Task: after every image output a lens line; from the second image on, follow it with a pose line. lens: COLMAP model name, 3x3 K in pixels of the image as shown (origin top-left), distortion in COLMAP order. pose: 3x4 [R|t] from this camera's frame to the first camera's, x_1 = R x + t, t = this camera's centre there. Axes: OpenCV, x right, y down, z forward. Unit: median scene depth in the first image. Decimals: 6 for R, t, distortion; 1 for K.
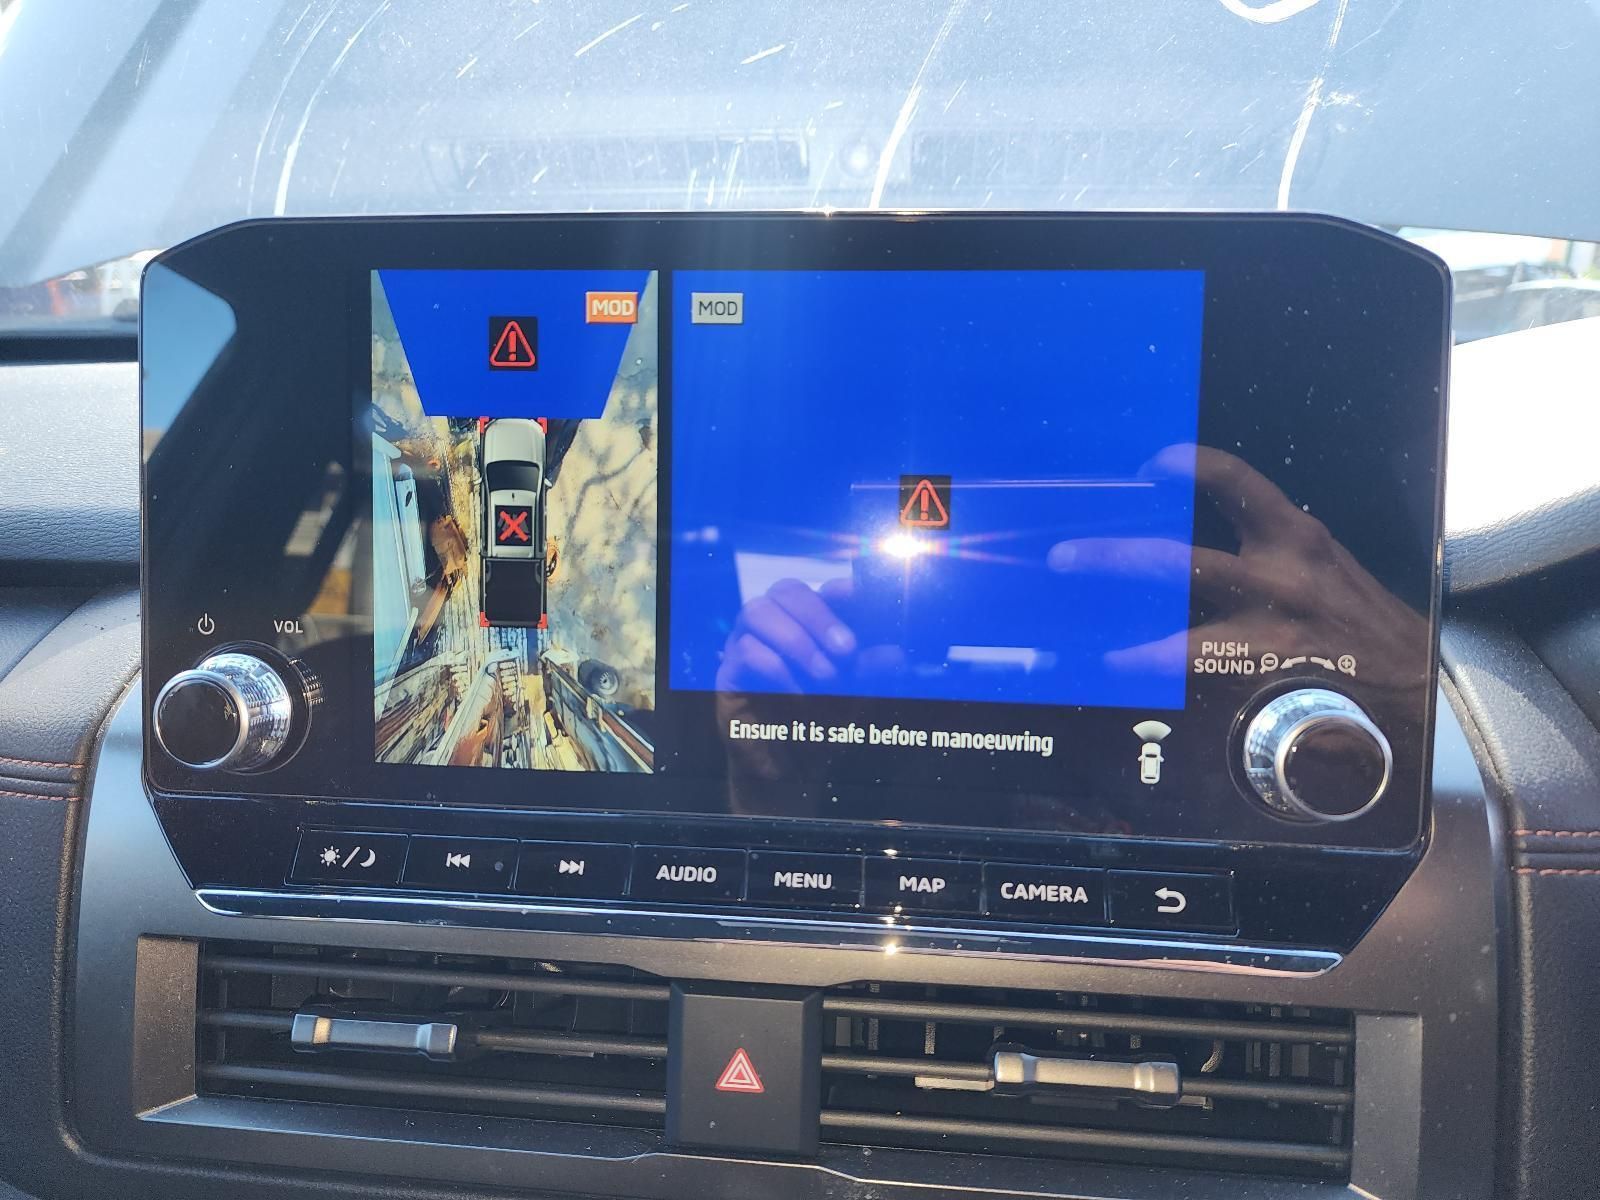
lens RADIAL K [[1089.6, 0, 788.1], [0, 1089.6, 590.1], [0, 0, 1]] dist [0.003367, -0.009375]
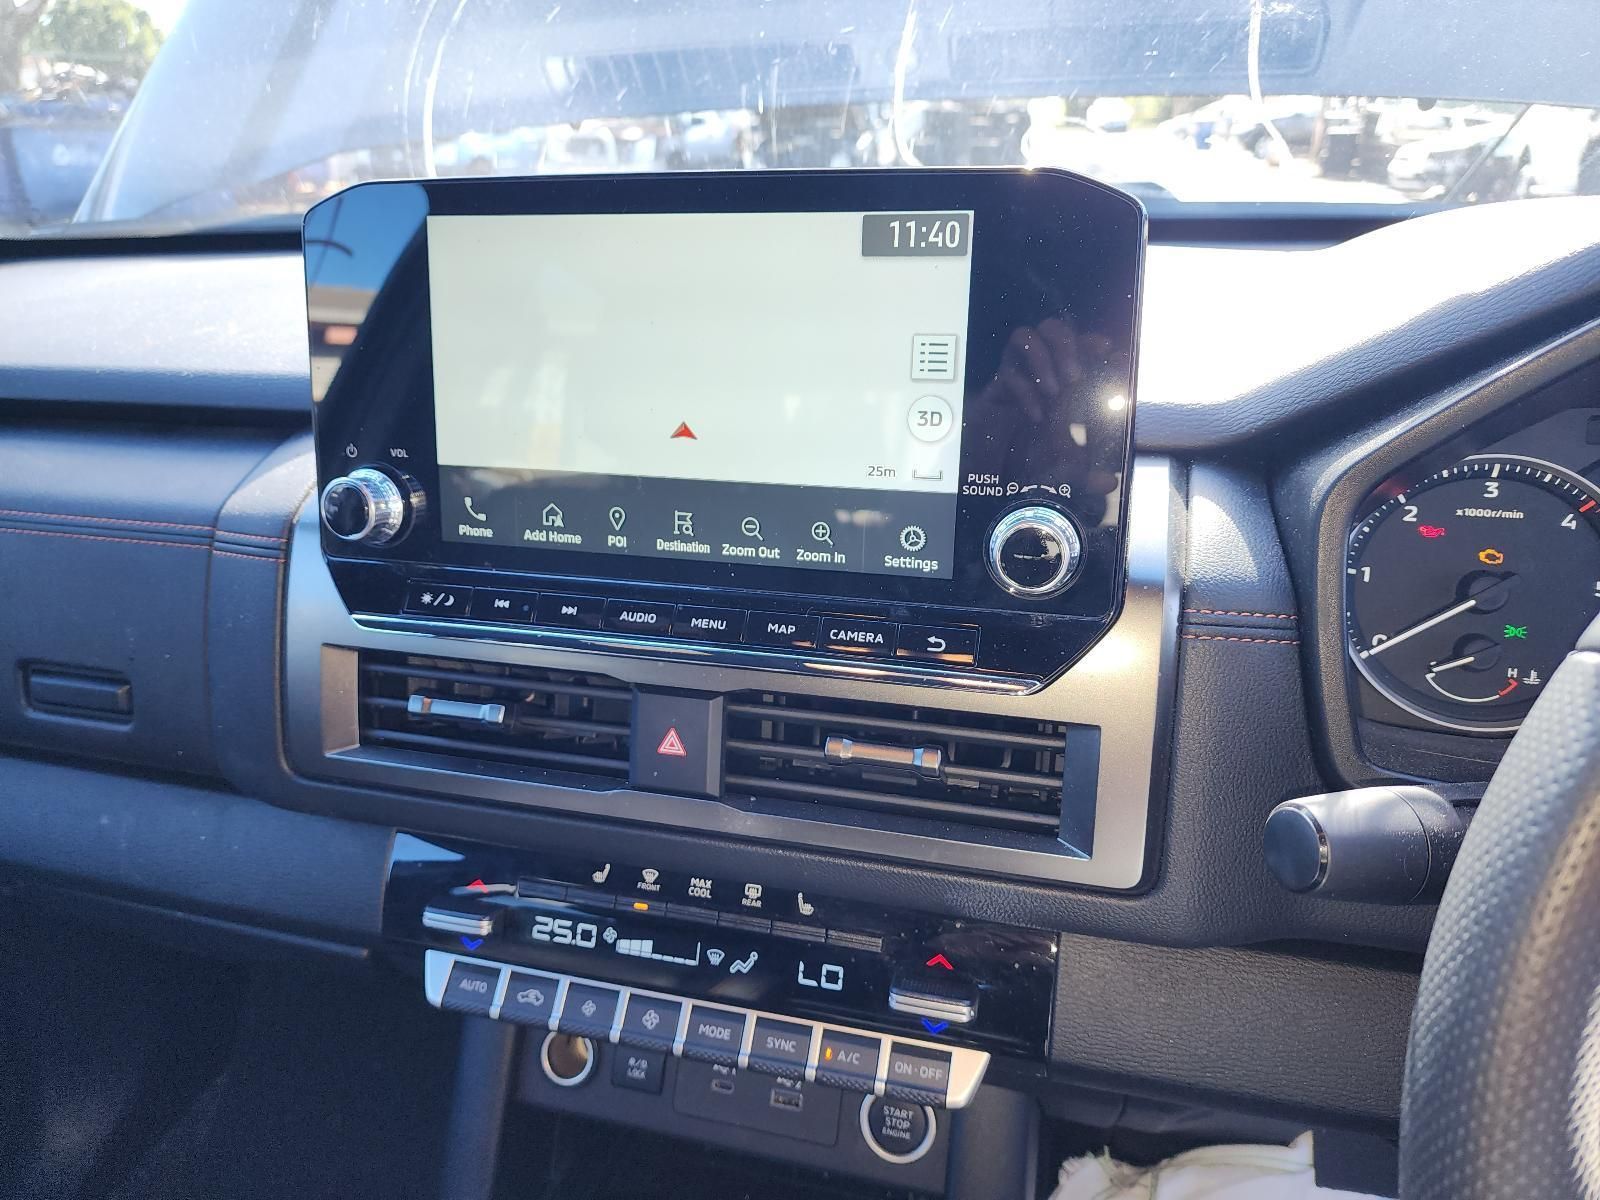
lens RADIAL K [[1089.6, 0, 795.0], [0, 1089.6, 596.6], [0, 0, 1]] dist [0.003367, -0.009375]
pose [[0.985402, 0.037084, -0.166157, 0.381896], [-0.013982, 0.990319, 0.138104, 0.011363], [0.169669, -0.133765, 0.976381, -0.478453]]
